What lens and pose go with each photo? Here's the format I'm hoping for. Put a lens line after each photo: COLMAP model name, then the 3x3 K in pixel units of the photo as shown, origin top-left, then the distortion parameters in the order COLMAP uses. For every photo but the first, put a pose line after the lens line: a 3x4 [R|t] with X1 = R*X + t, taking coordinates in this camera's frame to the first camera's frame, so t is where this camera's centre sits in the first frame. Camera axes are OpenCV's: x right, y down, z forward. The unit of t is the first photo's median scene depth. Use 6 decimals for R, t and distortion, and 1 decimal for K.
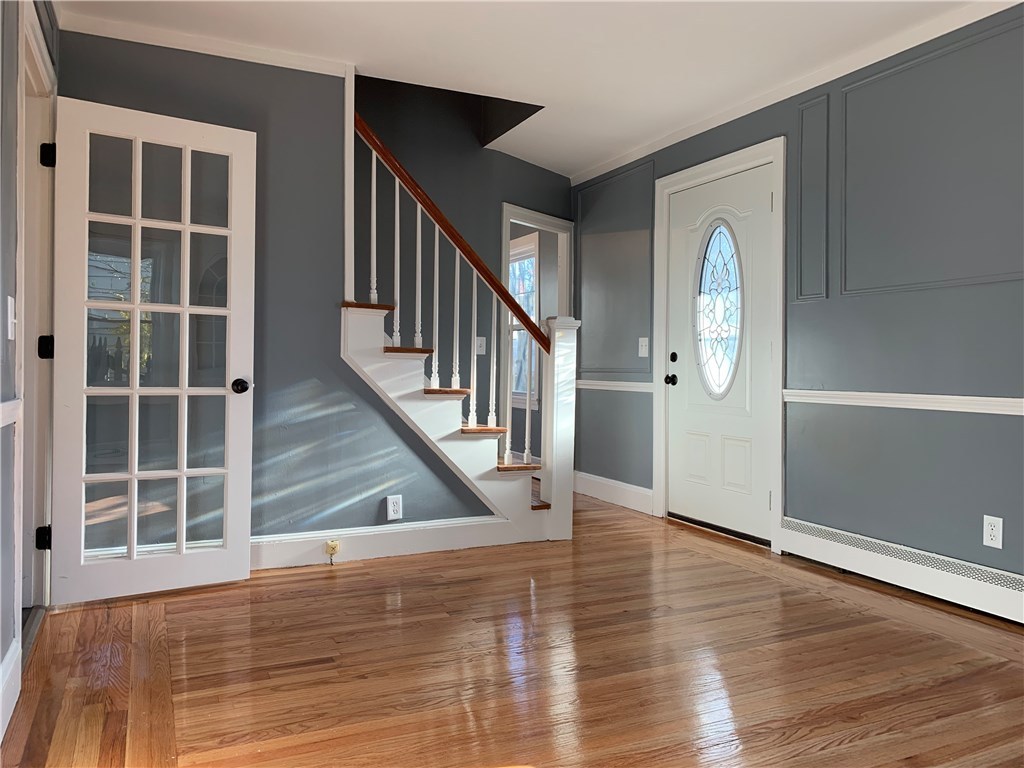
lens RADIAL K [[777.1, 0, 506.9], [0, 777.1, 366.4], [0, 0, 1]] dist [0.049423, -0.046961]
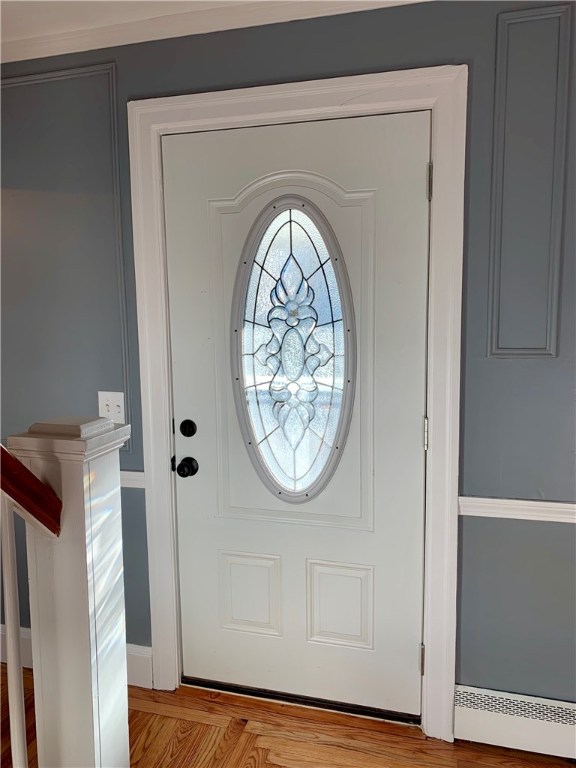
lens RADIAL K [[582.8, 0, 290.7], [0, 582.8, 382.6], [0, 0, 1]] dist [0.049423, -0.046961]
pose [[0.651518, -0.111903, 0.750335, -0.075899], [0.019731, 0.991226, 0.130697, -0.126924], [-0.758377, -0.070347, 0.648009, 0.817309]]
